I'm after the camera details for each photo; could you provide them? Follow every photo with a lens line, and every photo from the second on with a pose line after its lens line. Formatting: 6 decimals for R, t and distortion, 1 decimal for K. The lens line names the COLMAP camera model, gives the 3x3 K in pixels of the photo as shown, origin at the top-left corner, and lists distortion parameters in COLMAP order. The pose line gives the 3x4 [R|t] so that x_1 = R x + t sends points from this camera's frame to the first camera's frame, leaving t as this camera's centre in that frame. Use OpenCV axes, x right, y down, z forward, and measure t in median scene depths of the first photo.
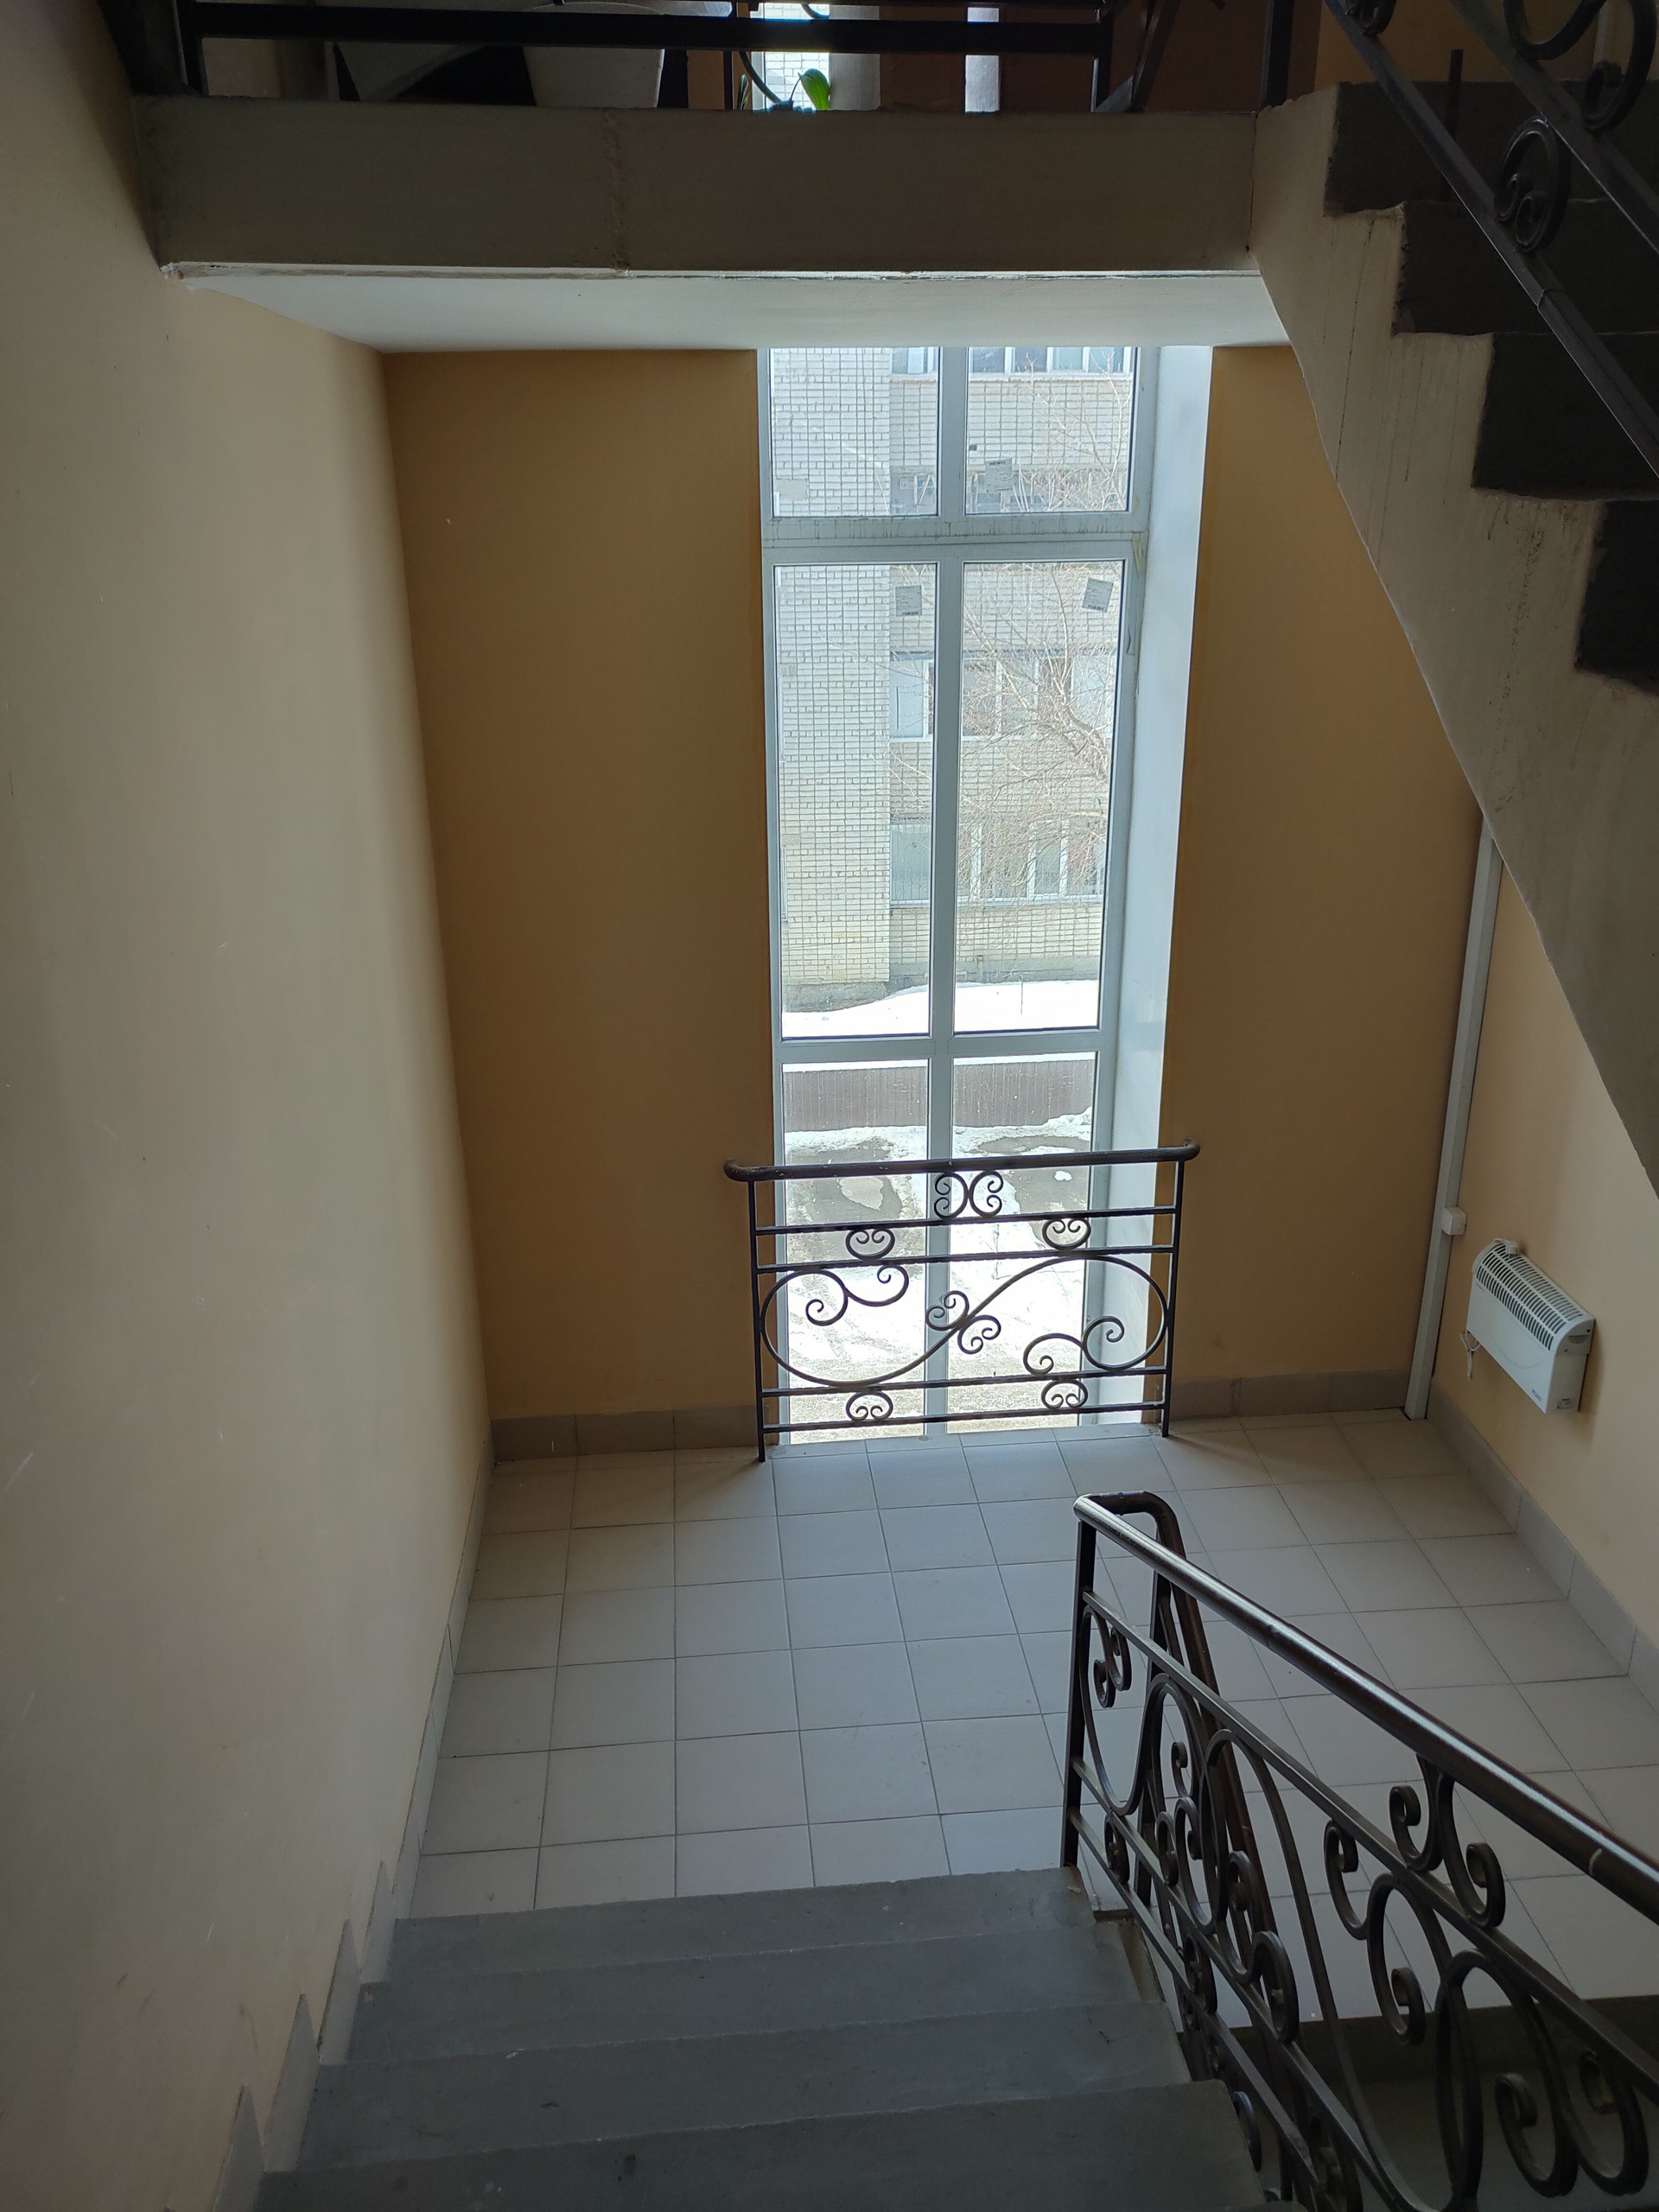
lens RADIAL K [[1719.5, 0, 829.5], [0, 1719.5, 1106.0], [0, 0, 1]] dist [0.018500, 0.000814]
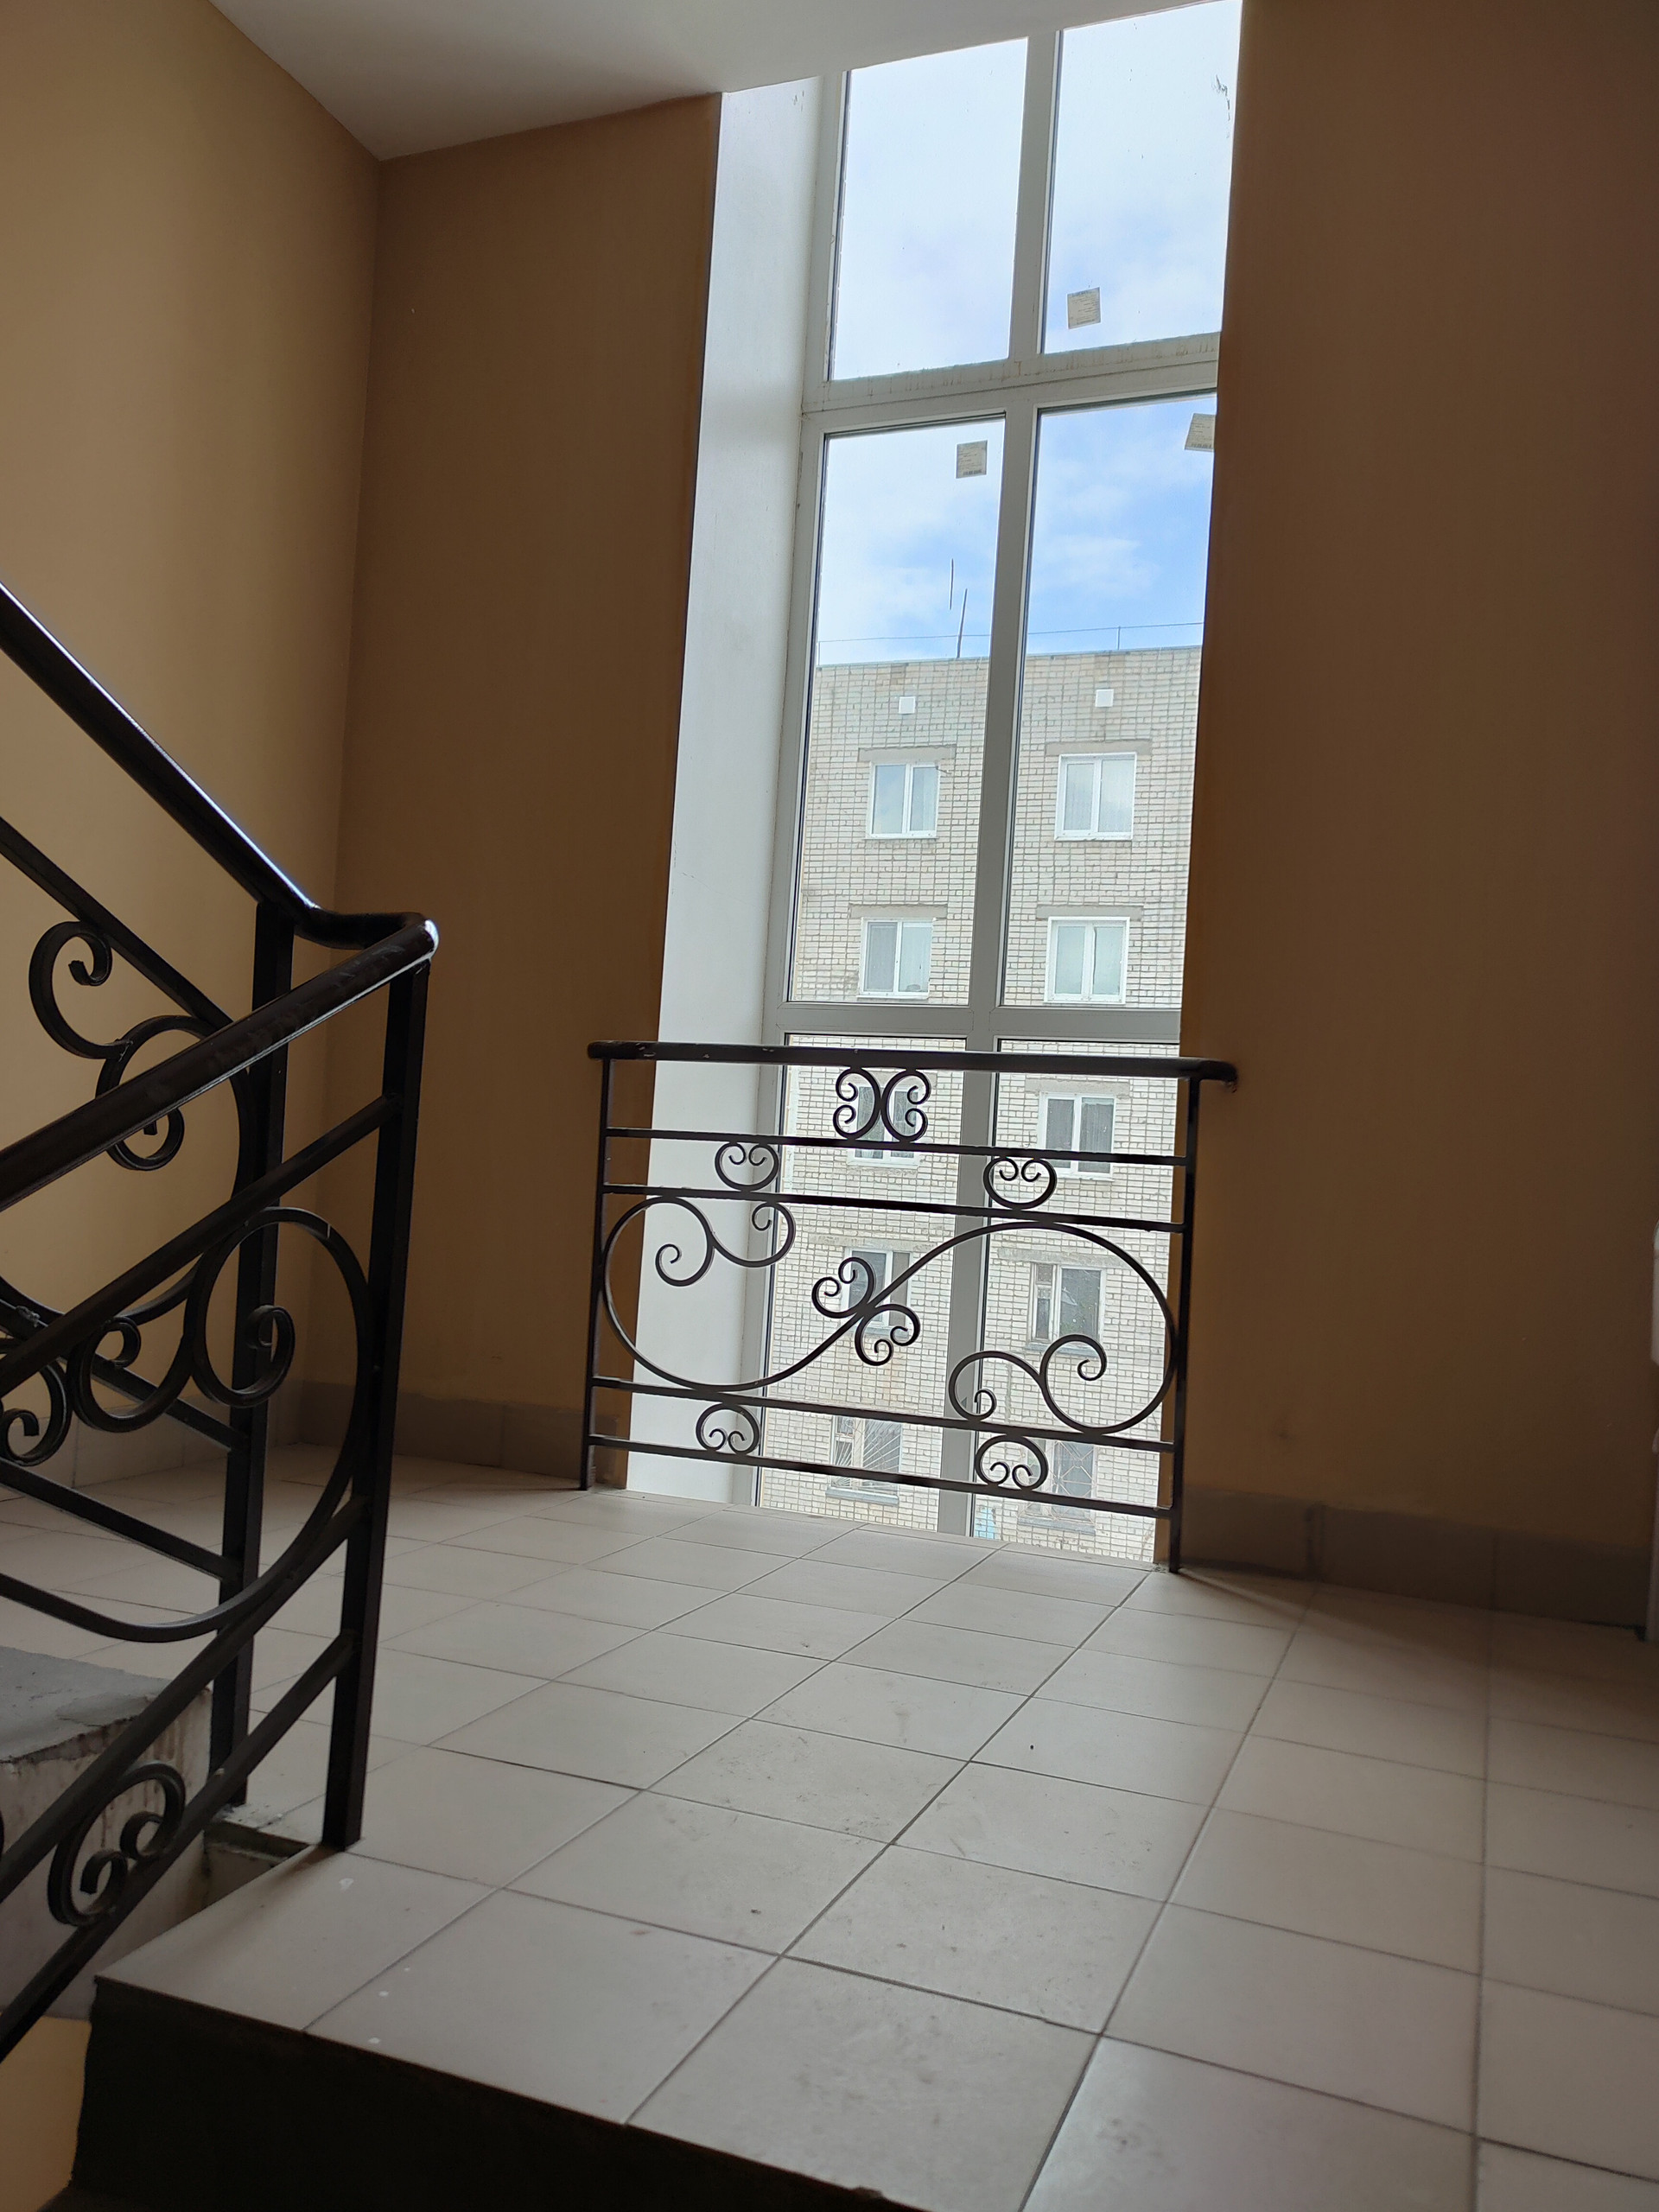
lens RADIAL K [[1719.5, 0, 829.5], [0, 1719.5, 1106.0], [0, 0, 1]] dist [0.018500, 0.000814]
pose [[0.895865, 0.047741, -0.441753, 0.362408], [-0.221948, 0.909371, -0.351829, 0.295757], [0.384921, 0.413238, 0.825270, 0.409552]]
